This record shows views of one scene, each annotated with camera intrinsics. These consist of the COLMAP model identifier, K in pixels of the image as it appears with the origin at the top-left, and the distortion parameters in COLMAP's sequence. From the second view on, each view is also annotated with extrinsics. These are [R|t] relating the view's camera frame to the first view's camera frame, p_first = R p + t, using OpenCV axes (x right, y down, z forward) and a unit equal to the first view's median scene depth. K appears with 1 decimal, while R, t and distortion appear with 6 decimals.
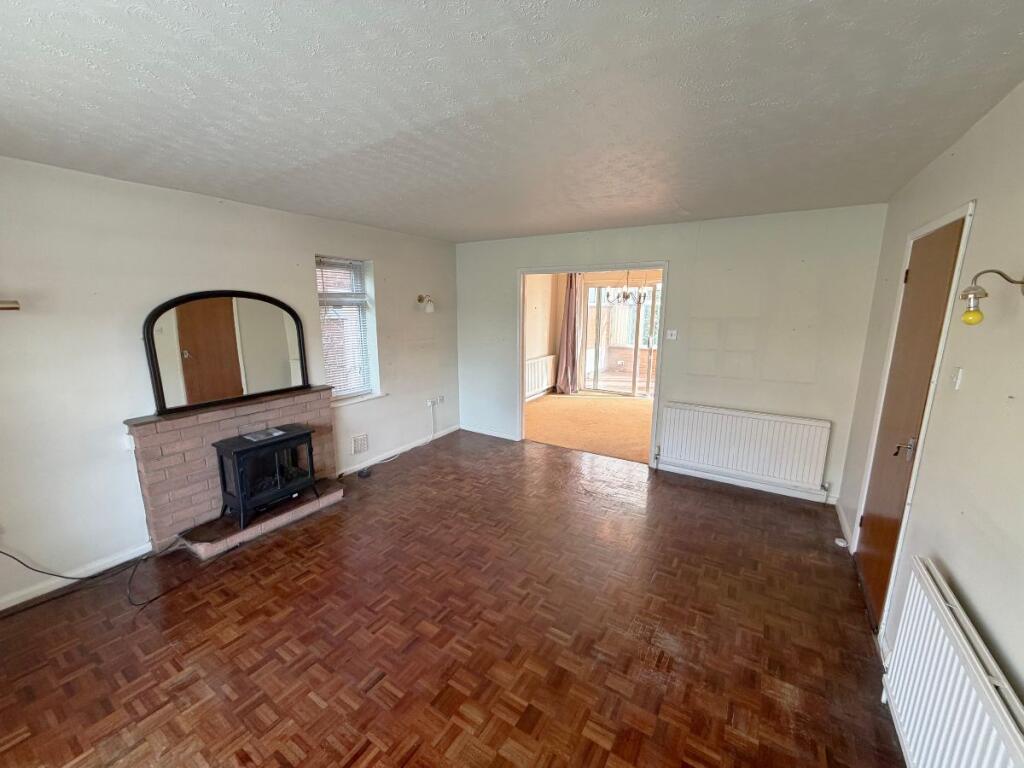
lens RADIAL K [[409.4, 0, 507.2], [0, 409.4, 382.8], [0, 0, 1]] dist [0.013817, -0.000278]
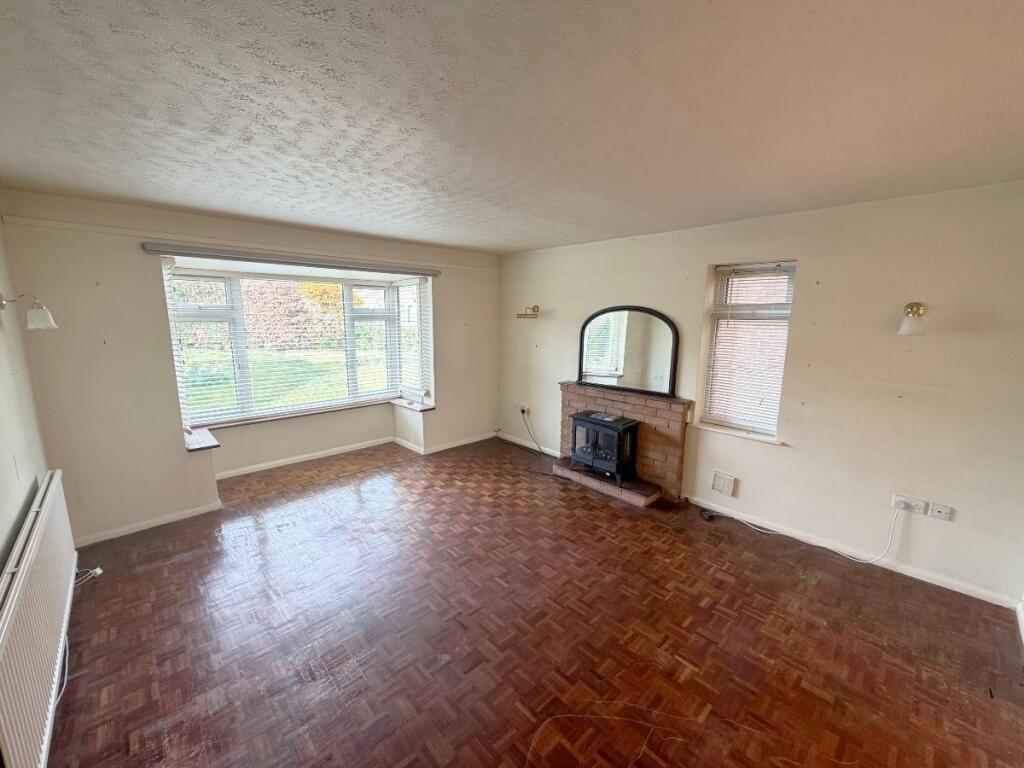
lens RADIAL K [[409.4, 0, 507.2], [0, 409.4, 382.8], [0, 0, 1]] dist [0.013817, -0.000278]
pose [[-0.228614, 0.161556, -0.960018, 0.575800], [-0.199526, 0.957424, 0.208634, -0.151134], [0.952851, 0.239246, -0.186646, 0.773498]]
